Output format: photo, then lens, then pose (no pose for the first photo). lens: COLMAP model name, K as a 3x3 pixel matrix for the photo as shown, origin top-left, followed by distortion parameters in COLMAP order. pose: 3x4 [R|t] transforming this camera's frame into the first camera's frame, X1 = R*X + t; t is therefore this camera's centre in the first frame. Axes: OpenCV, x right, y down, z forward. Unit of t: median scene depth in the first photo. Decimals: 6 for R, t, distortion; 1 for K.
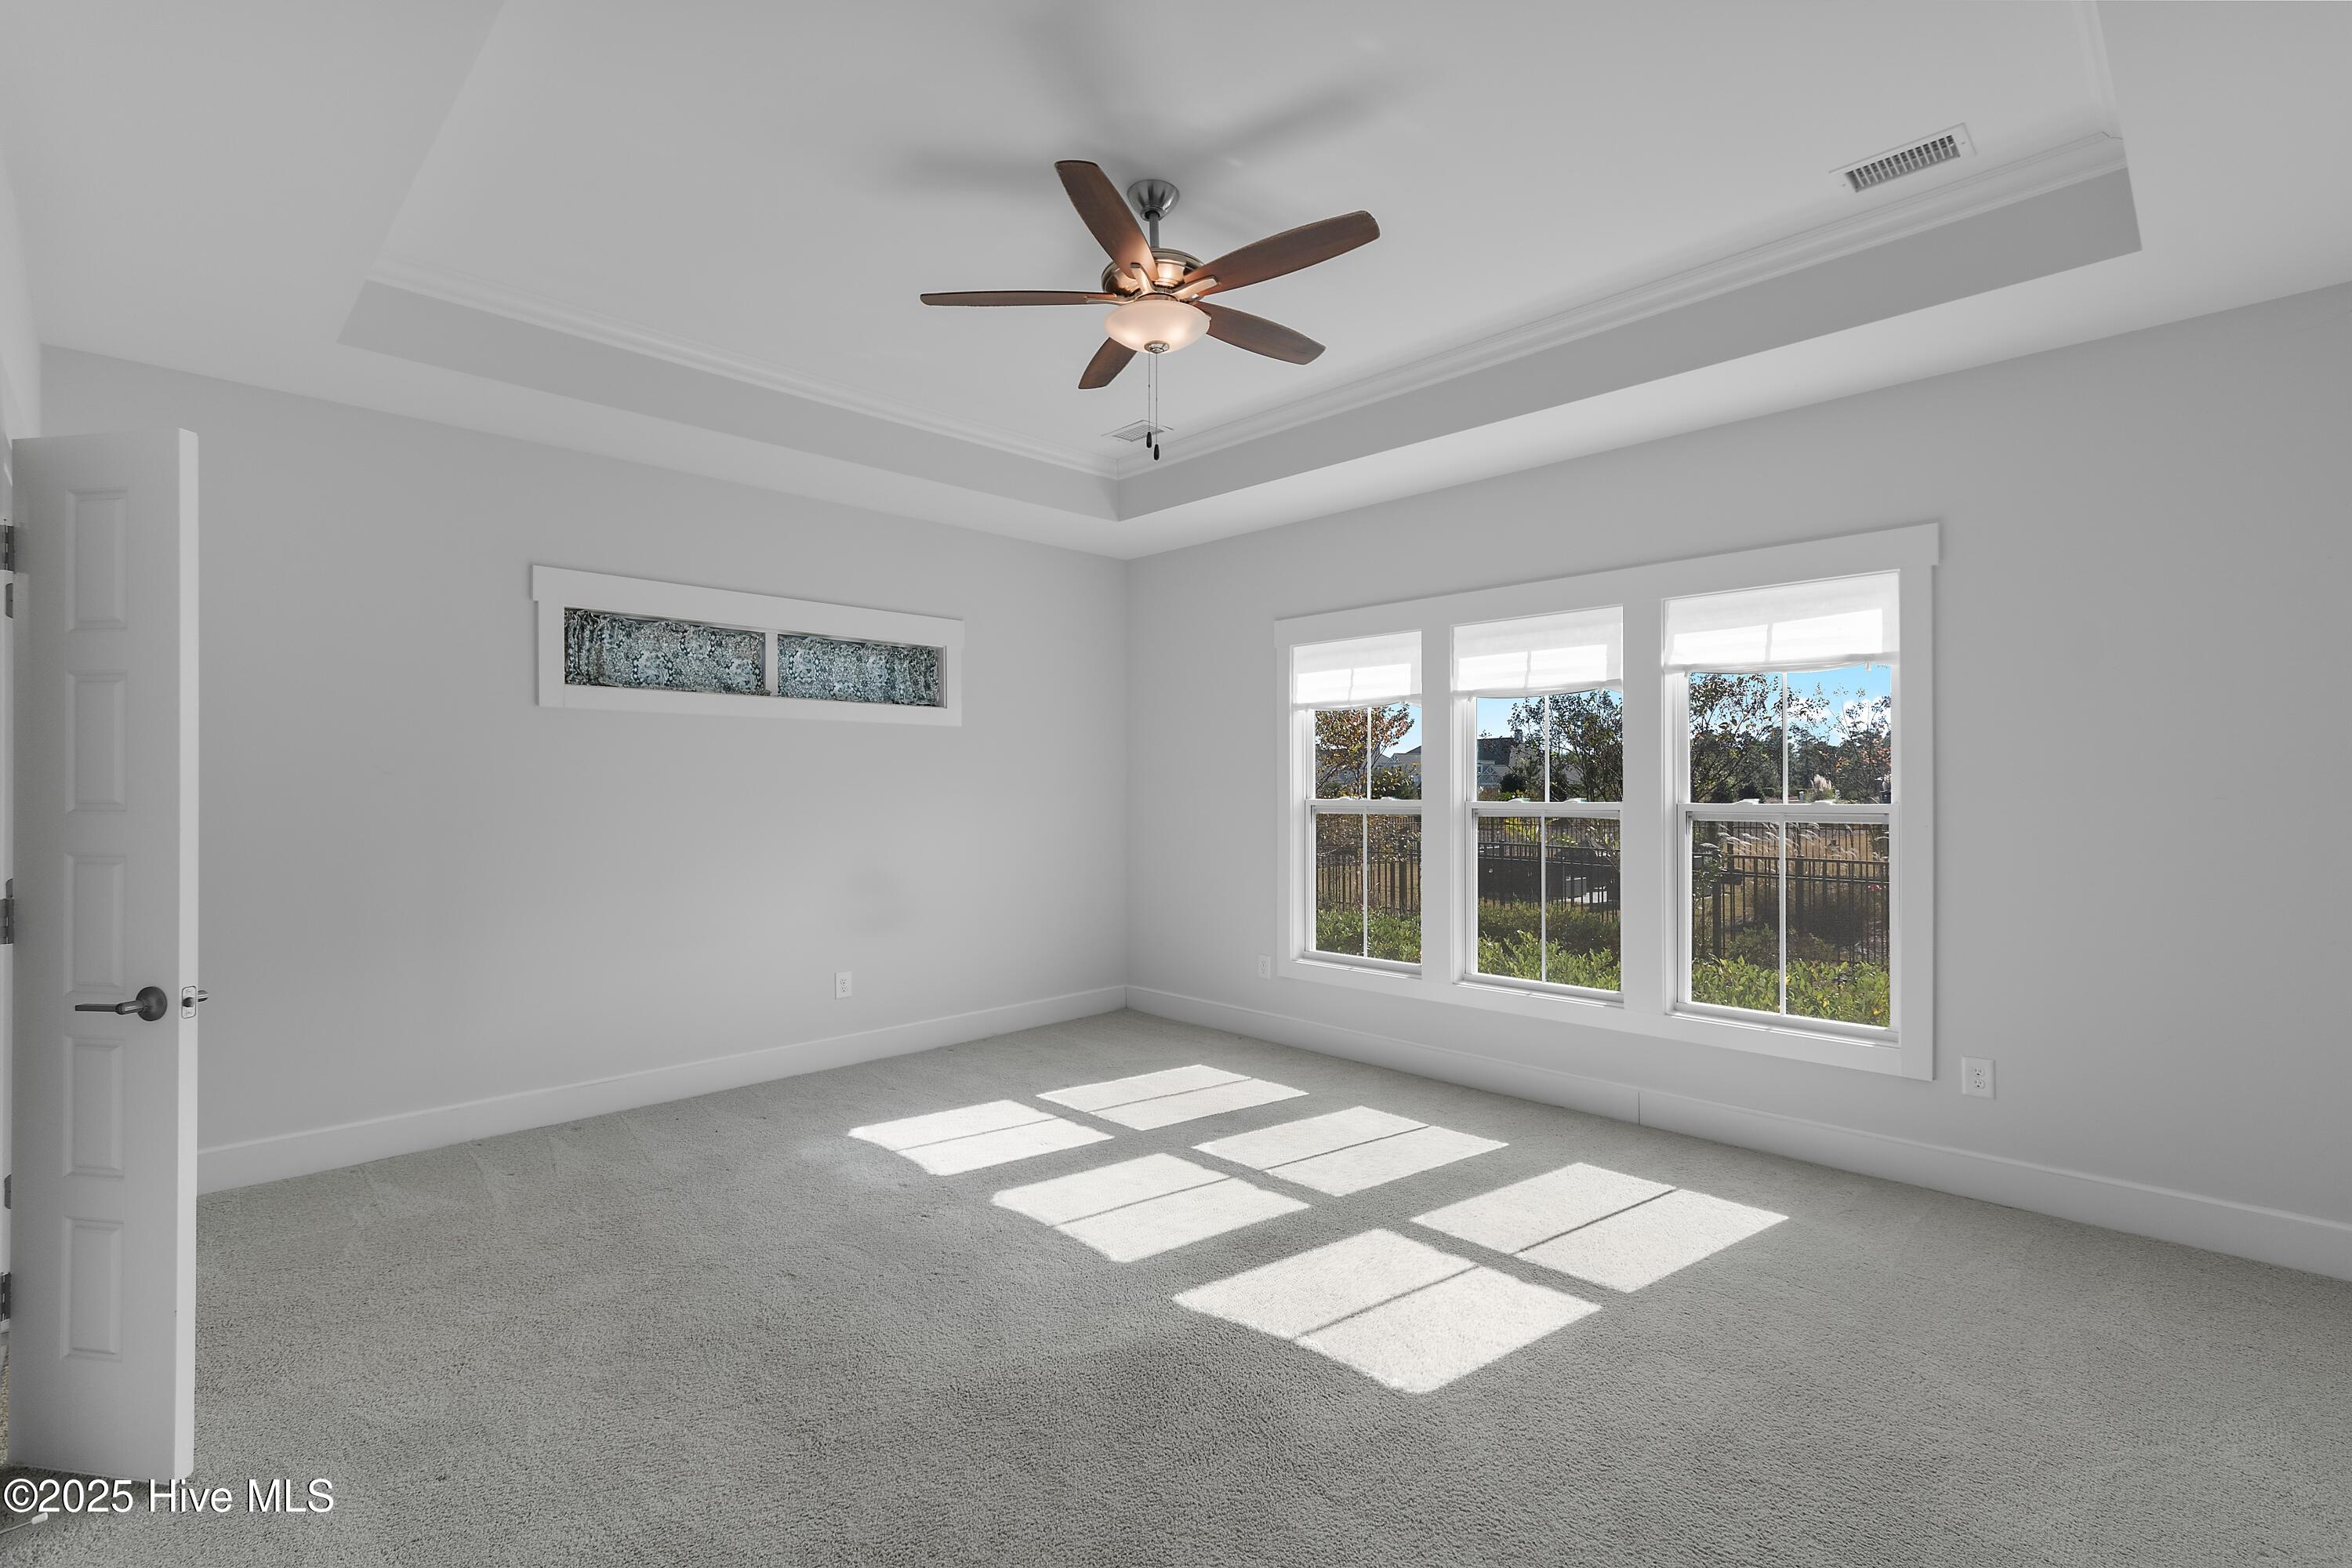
lens RADIAL K [[1039.7, 0, 1168.4], [0, 1039.7, 779.1], [0, 0, 1]] dist [0.004581, -0.000406]
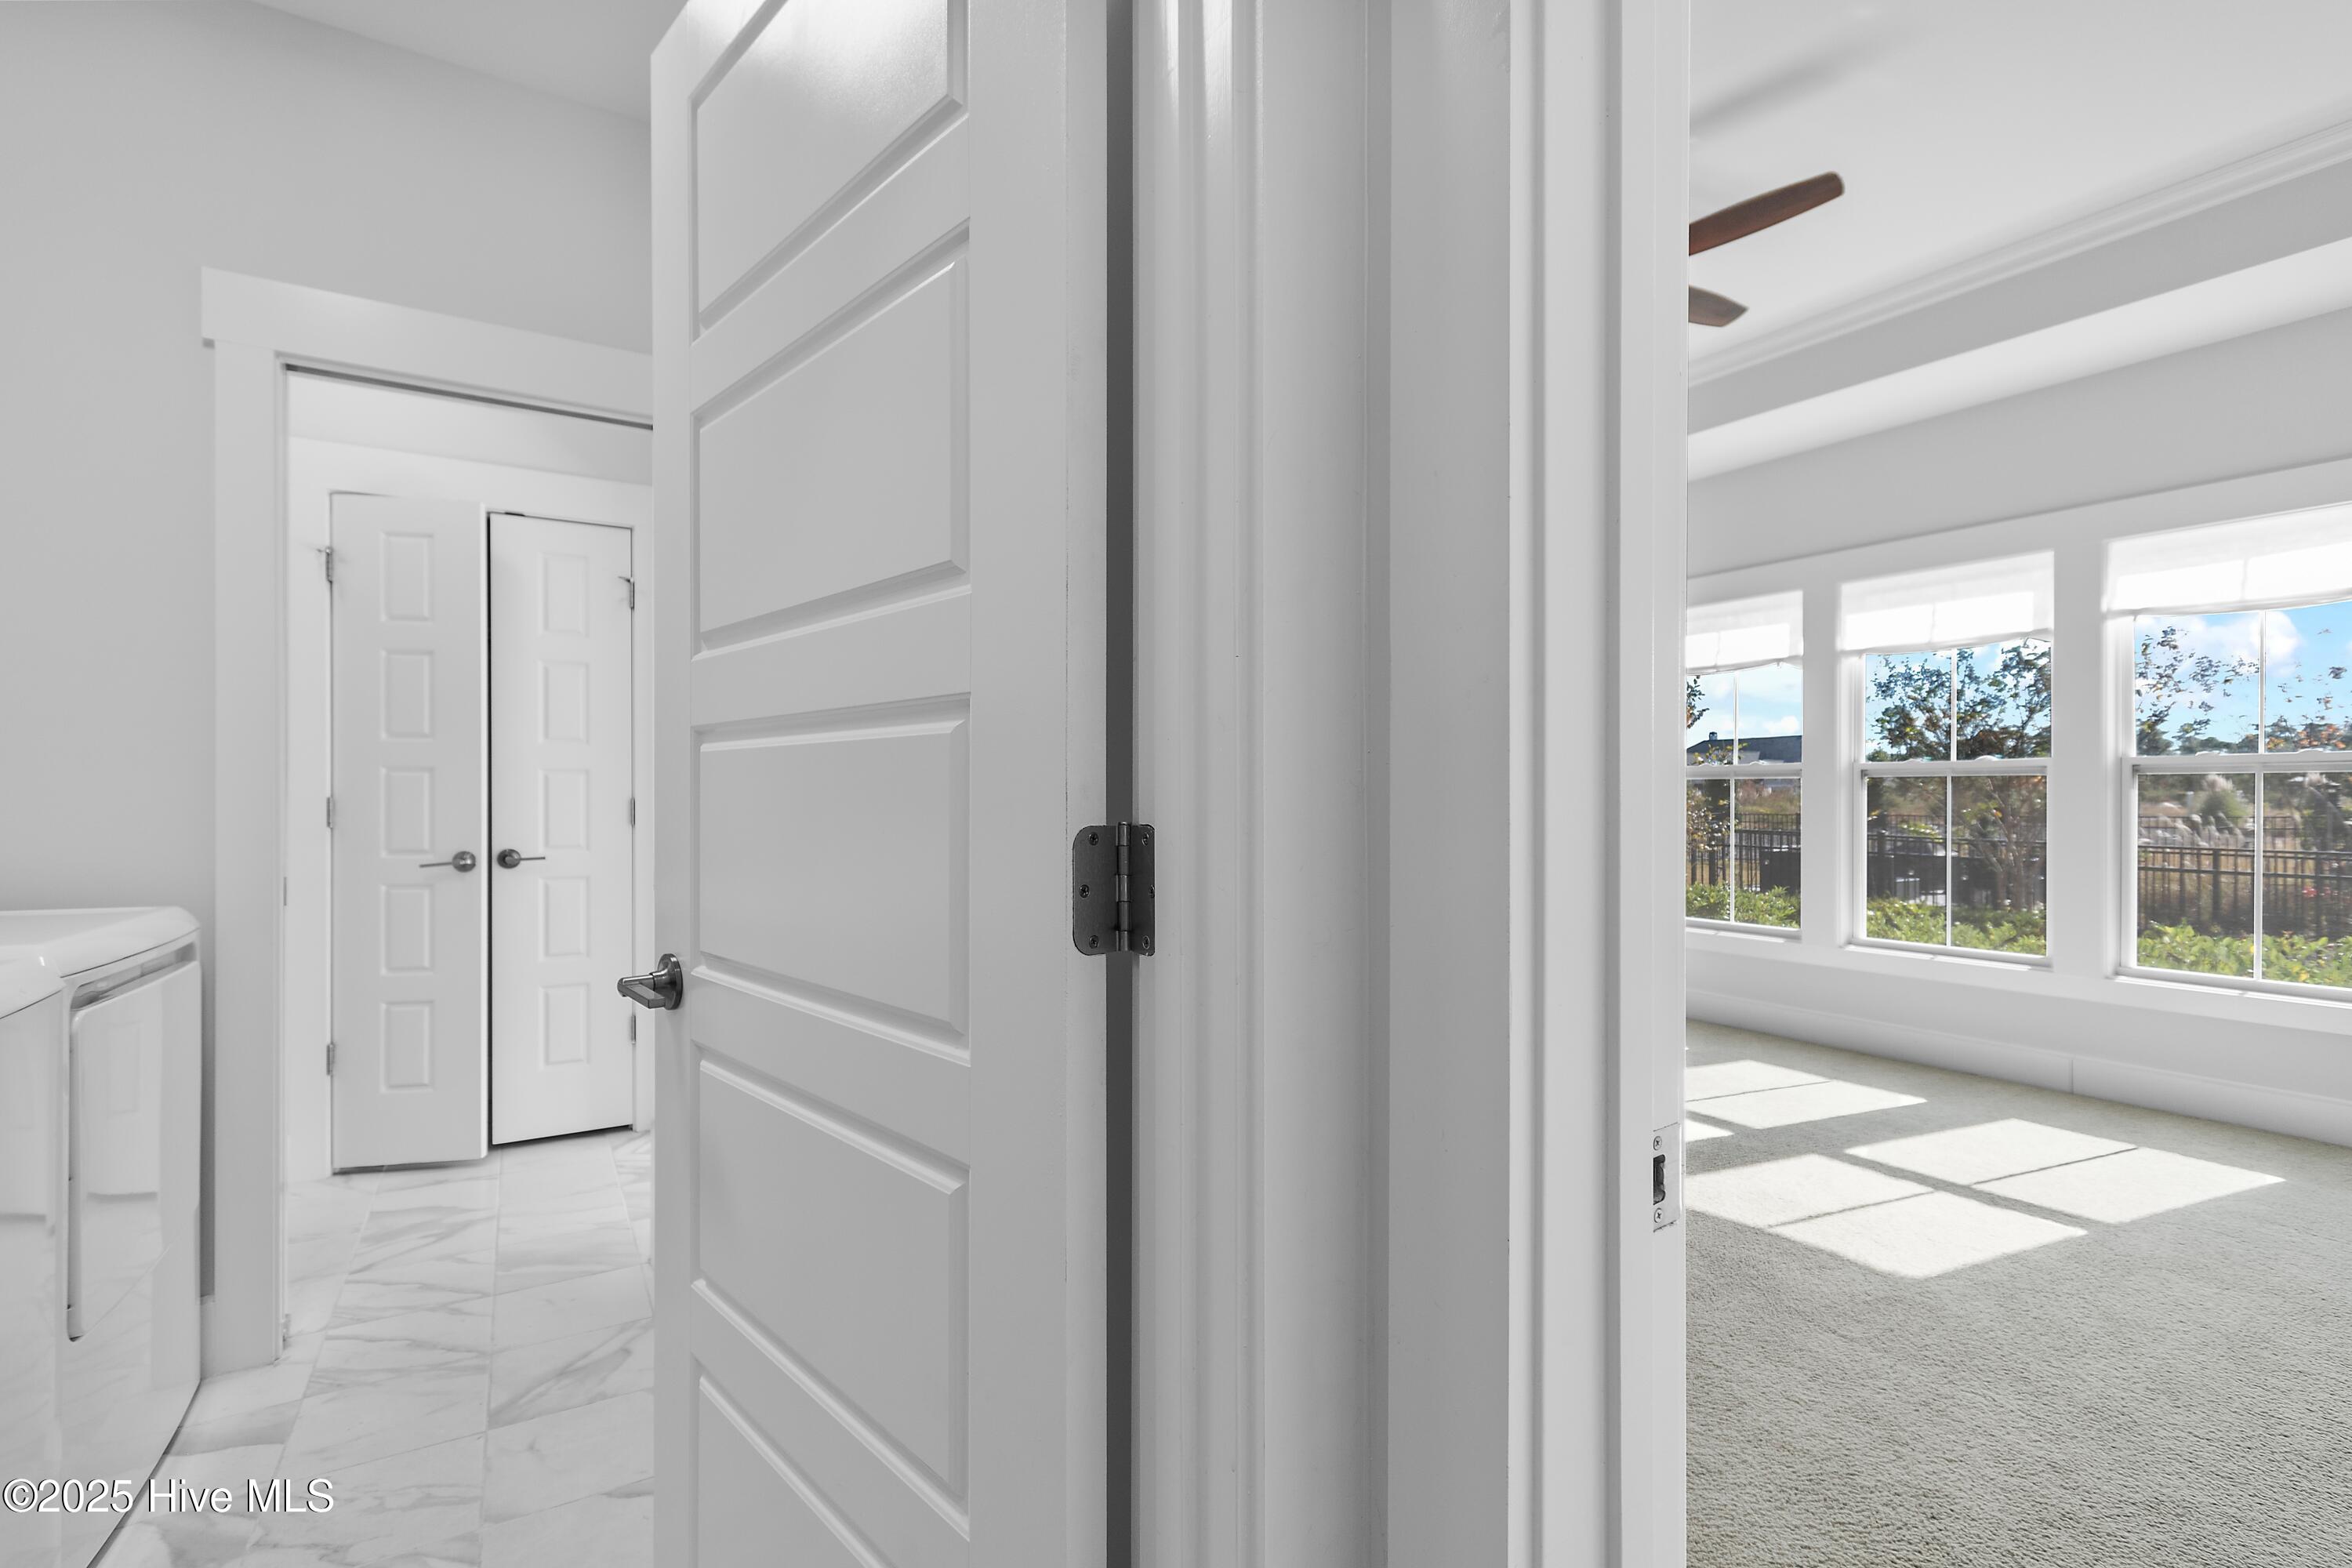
lens RADIAL K [[1044.6, 0, 1173.4], [0, 1044.6, 788.2], [0, 0, 1]] dist [0.001461, -0.001362]
pose [[0.975800, 0.001327, -0.218659, -0.144258], [-0.000286, 0.999988, 0.004793, 0.048091], [0.218663, -0.004614, 0.975790, -0.115491]]
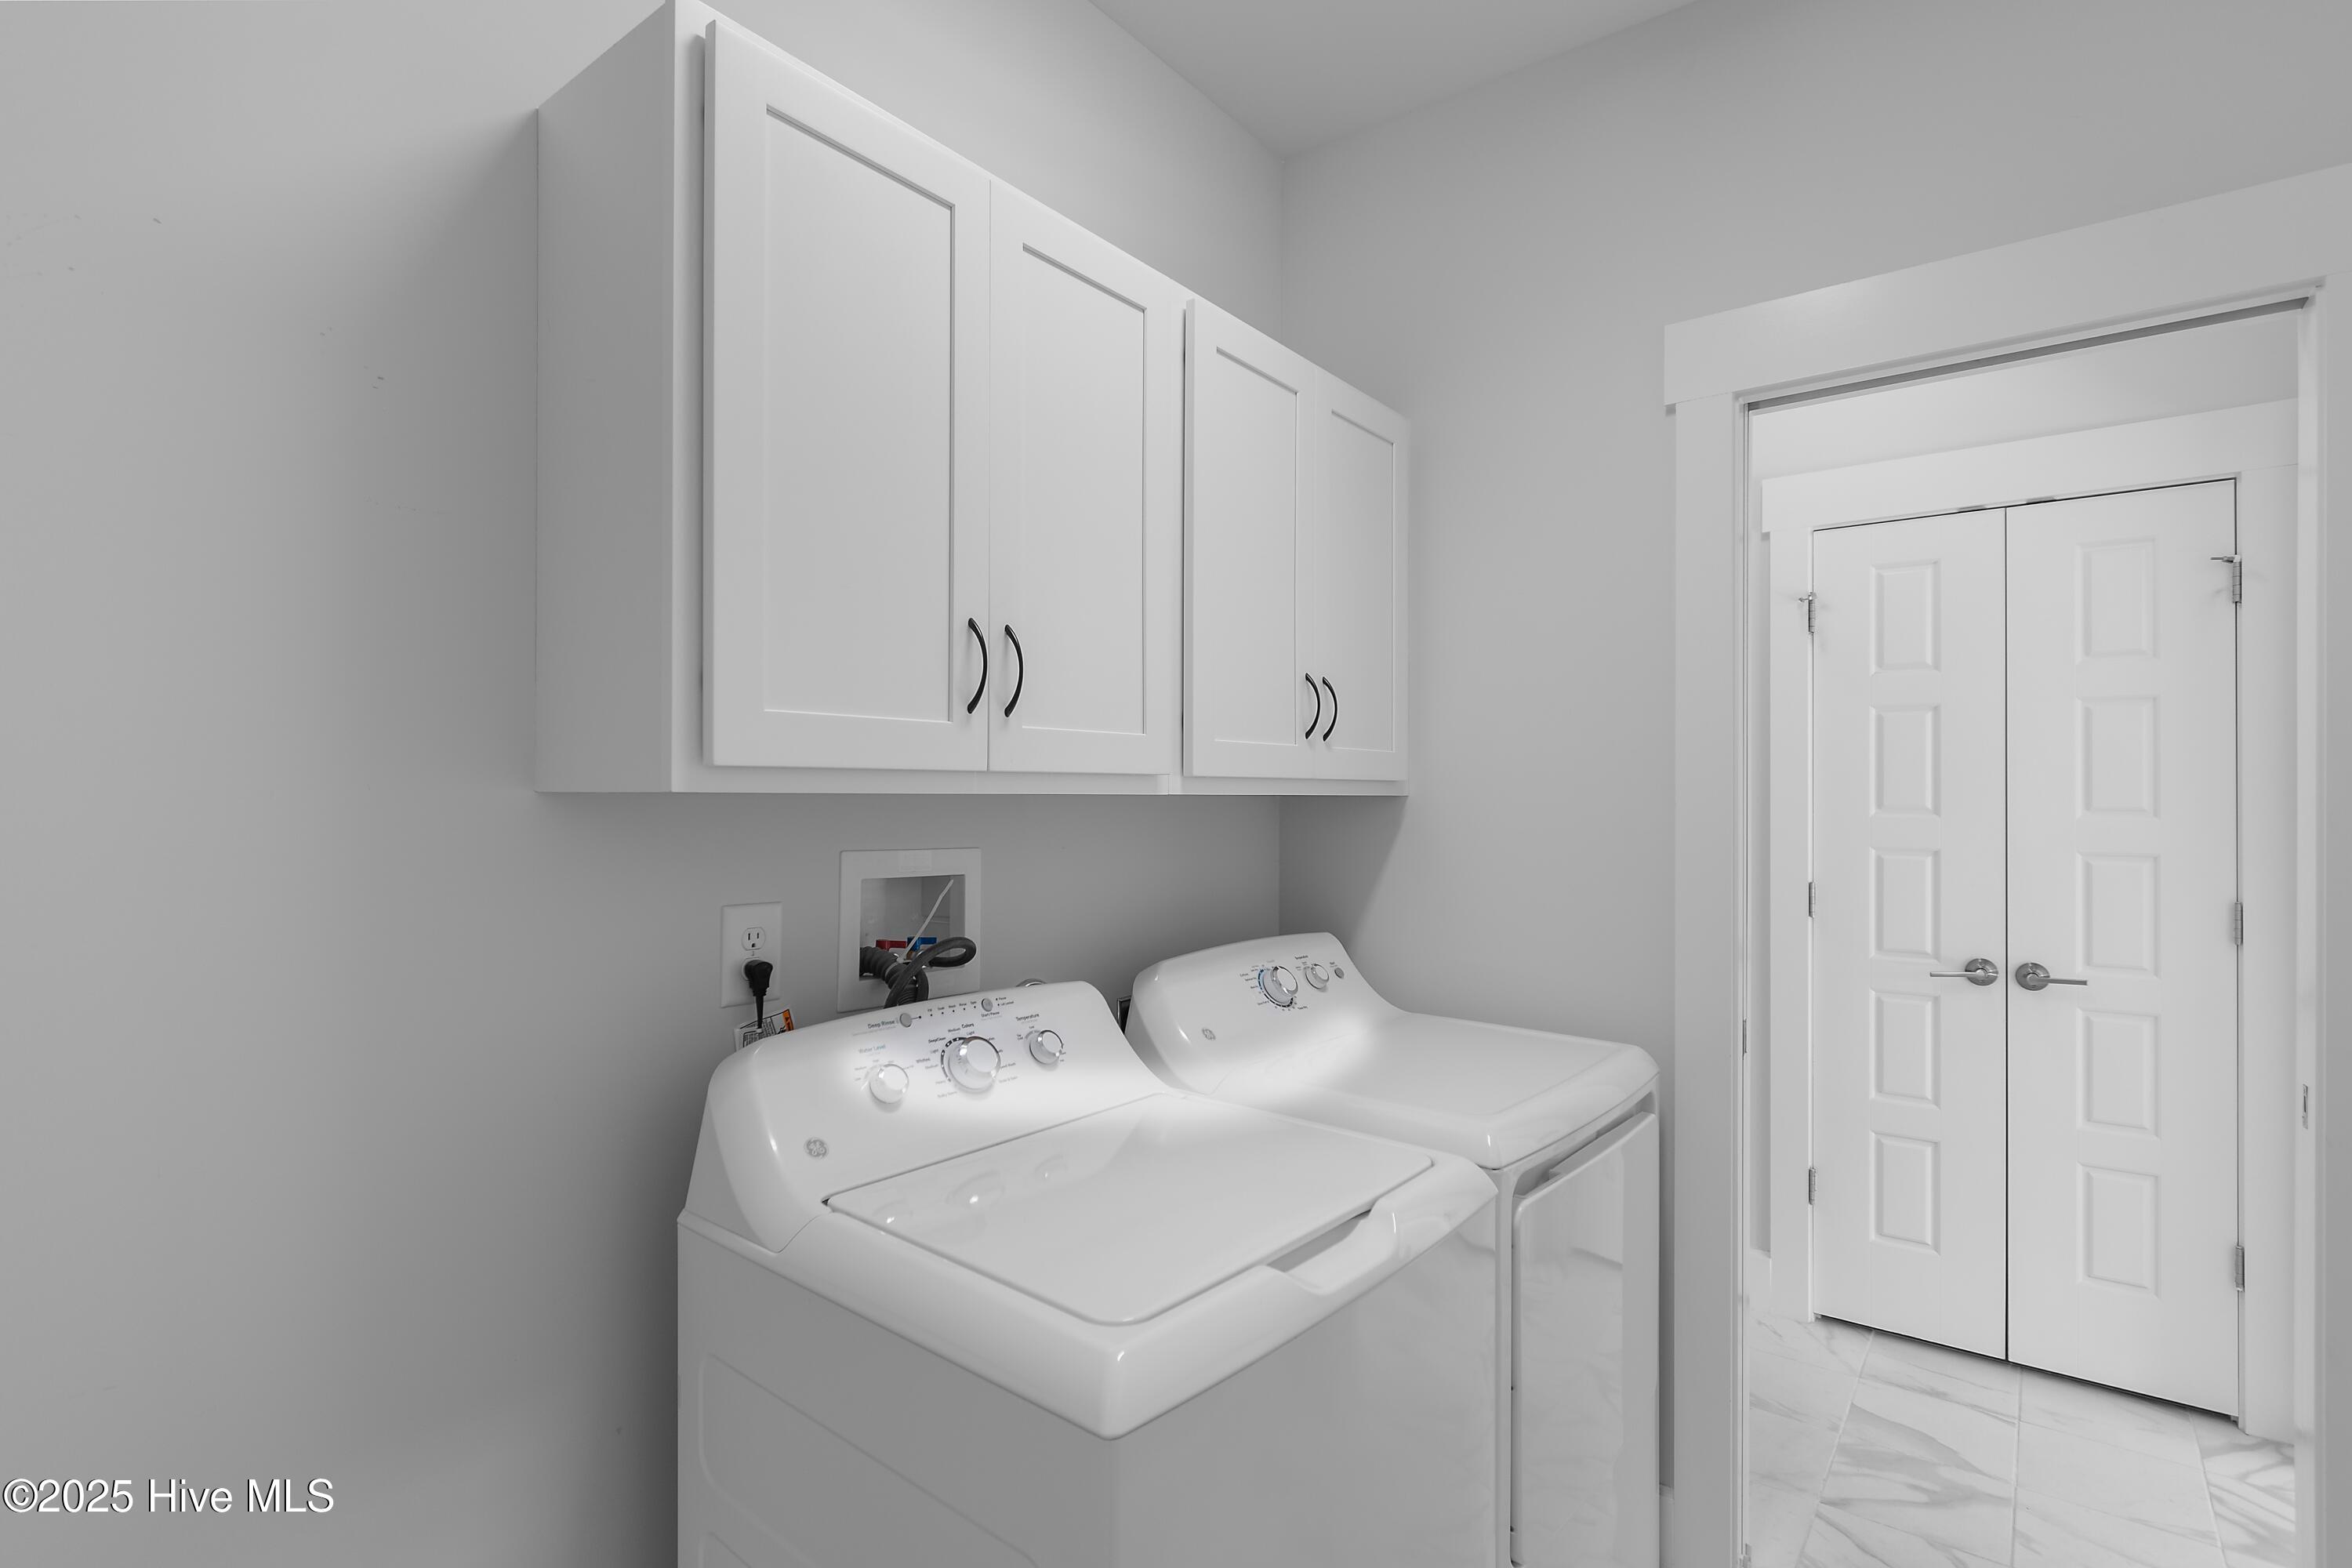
lens RADIAL K [[1117.8, 0, 1176.0], [0, 1117.8, 784.0], [0, 0, 1]] dist [-0.000192, -0.001012]
pose [[0.128577, -0.001442, -0.991699, -0.260500], [0.003405, 0.999994, -0.001012, -0.003370], [0.991694, -0.003247, 0.128581, 0.002548]]
